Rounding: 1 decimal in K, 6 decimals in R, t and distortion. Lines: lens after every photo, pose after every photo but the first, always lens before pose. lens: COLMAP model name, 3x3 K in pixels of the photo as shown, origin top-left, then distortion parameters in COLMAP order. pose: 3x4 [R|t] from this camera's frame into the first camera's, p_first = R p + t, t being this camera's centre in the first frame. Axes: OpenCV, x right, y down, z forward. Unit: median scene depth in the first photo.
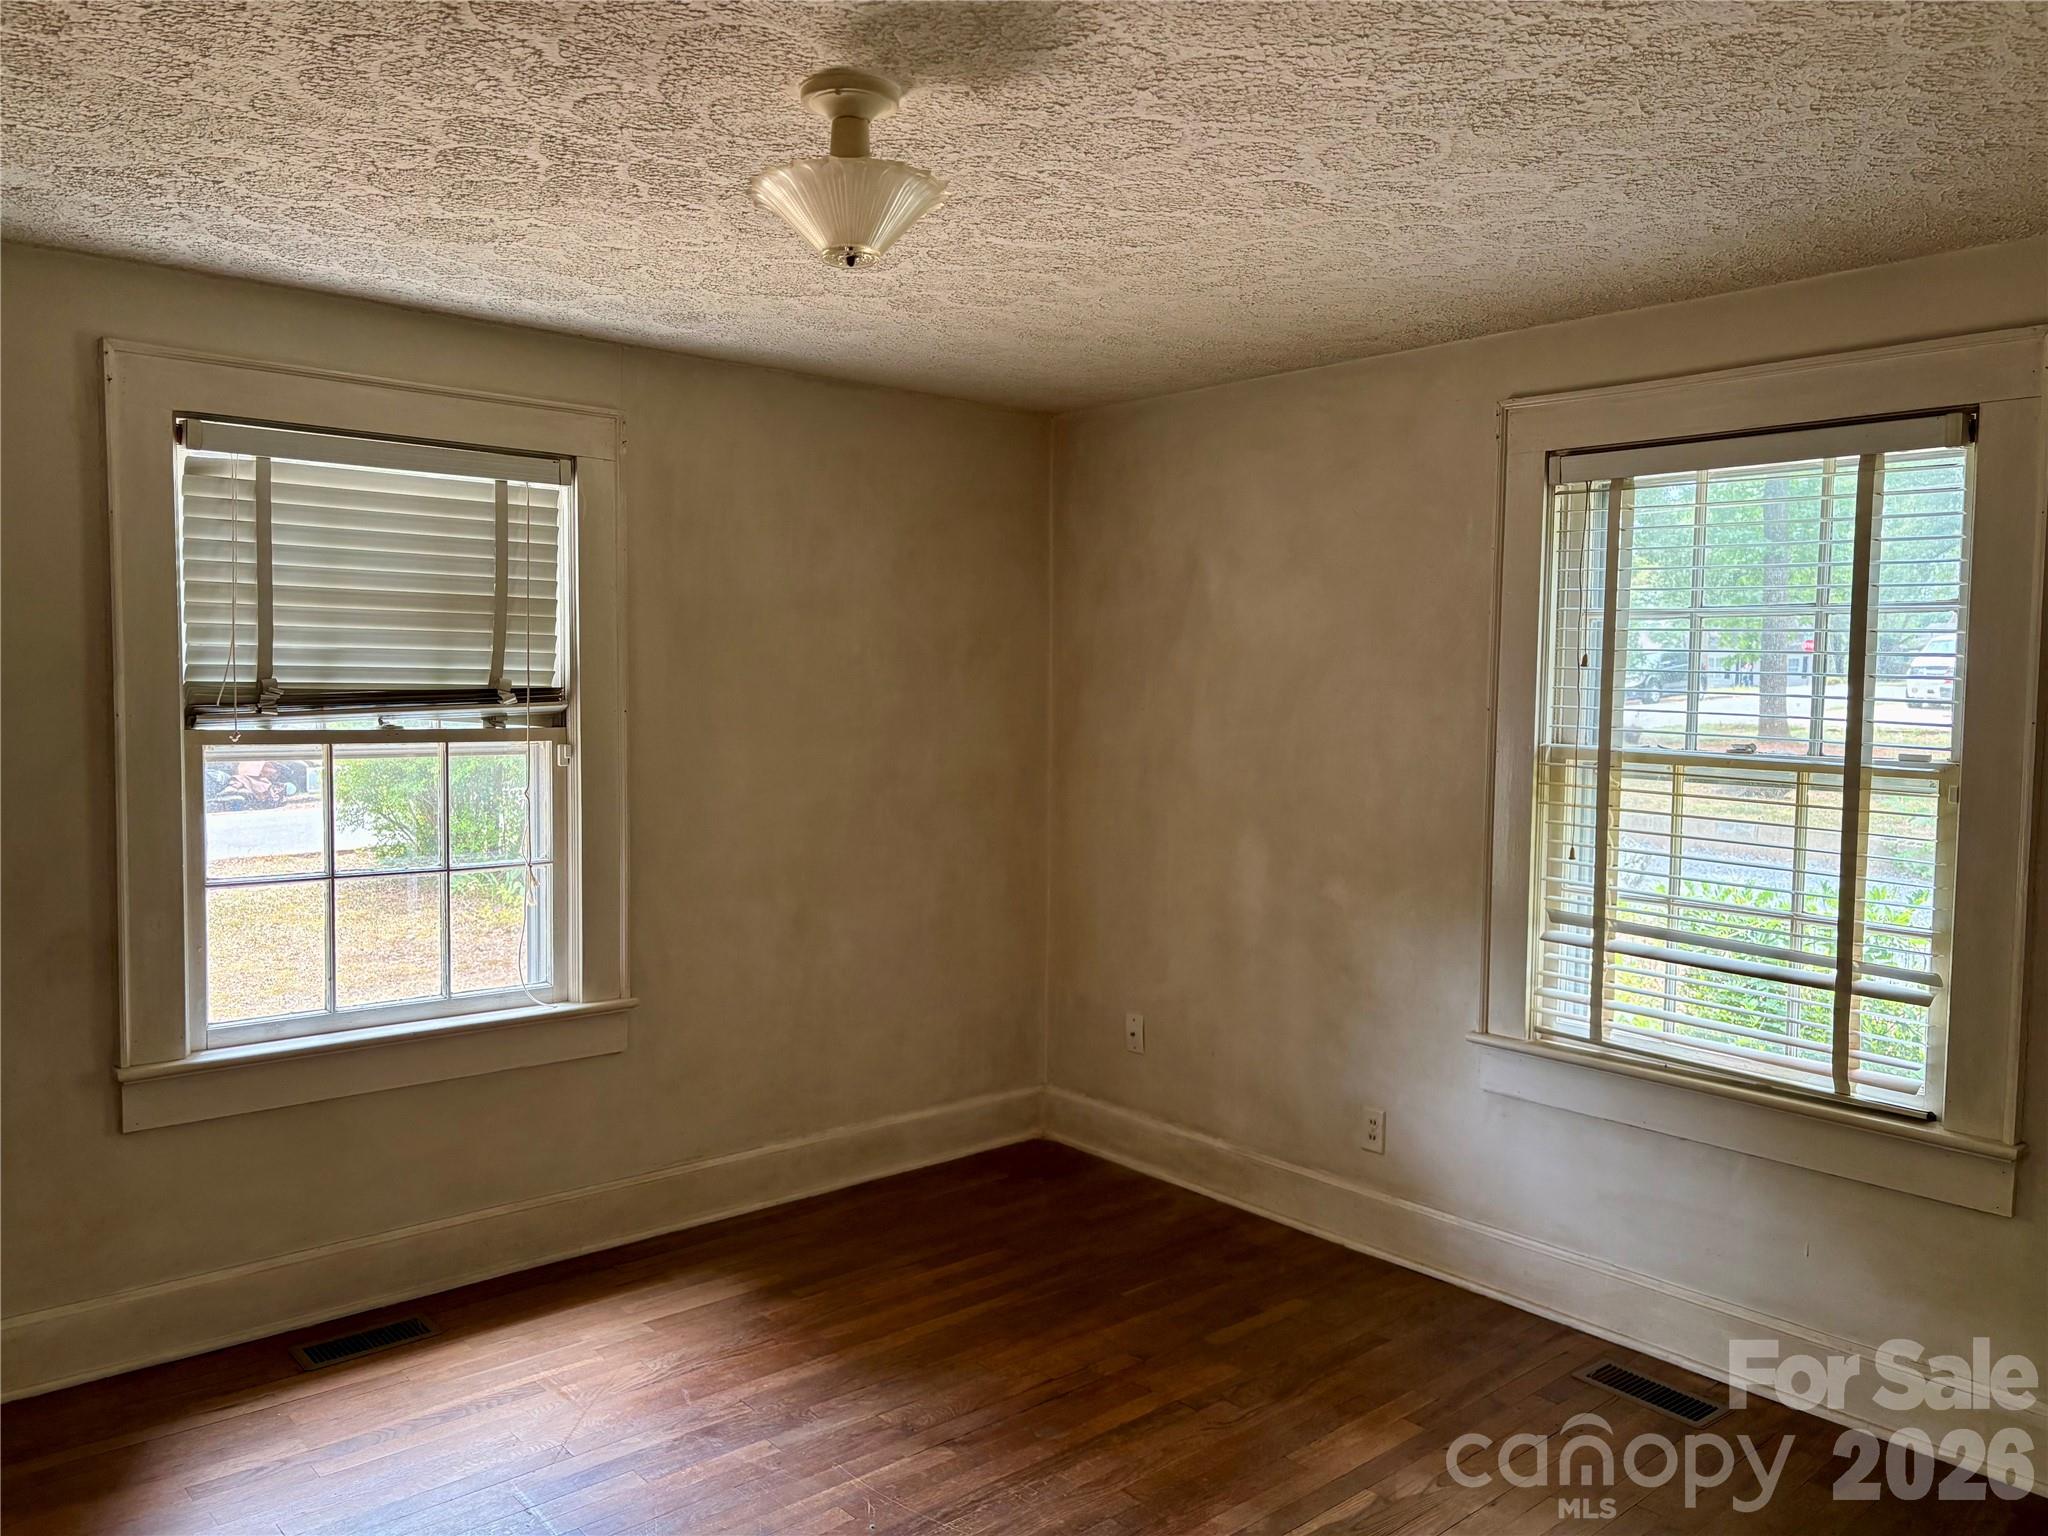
lens RADIAL K [[1515.4, 0, 1024.0], [0, 1515.4, 768.0], [0, 0, 1]] dist [-0.019213, -0.002110]
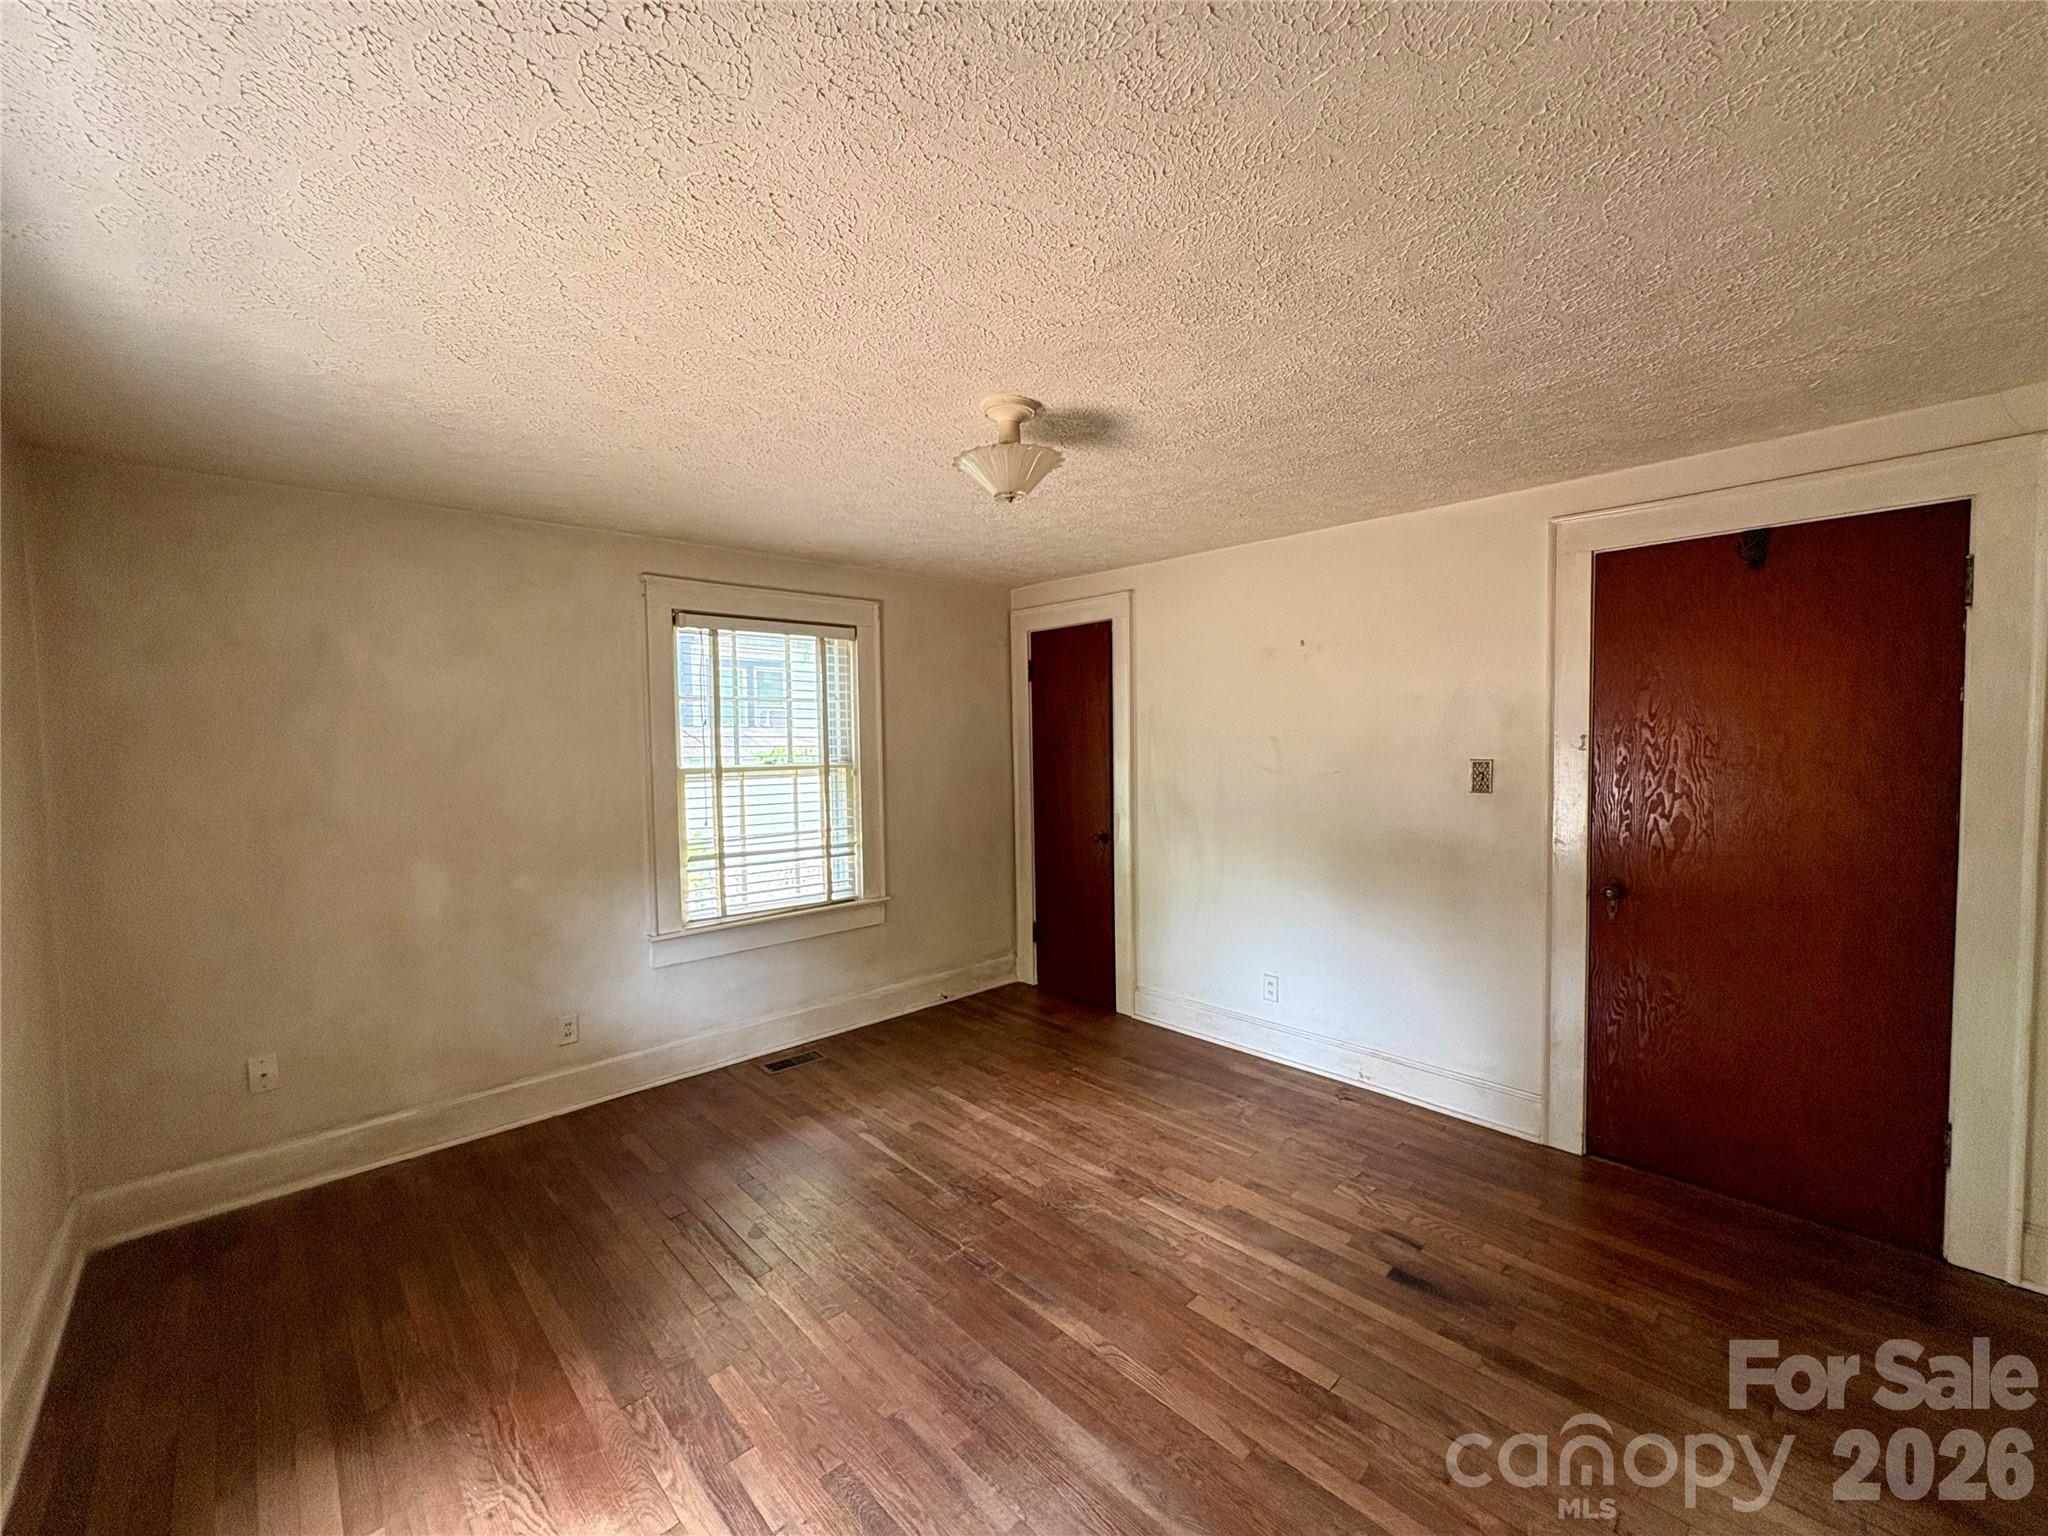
lens RADIAL K [[817.4, 0, 1024.0], [0, 817.4, 768.0], [0, 0, 1]] dist [-0.001112, 0.000136]
pose [[-0.031128, -0.063288, 0.997510, -0.721010], [0.072442, 0.995226, 0.065404, -0.054520], [-0.996887, 0.074297, -0.026395, 0.663238]]
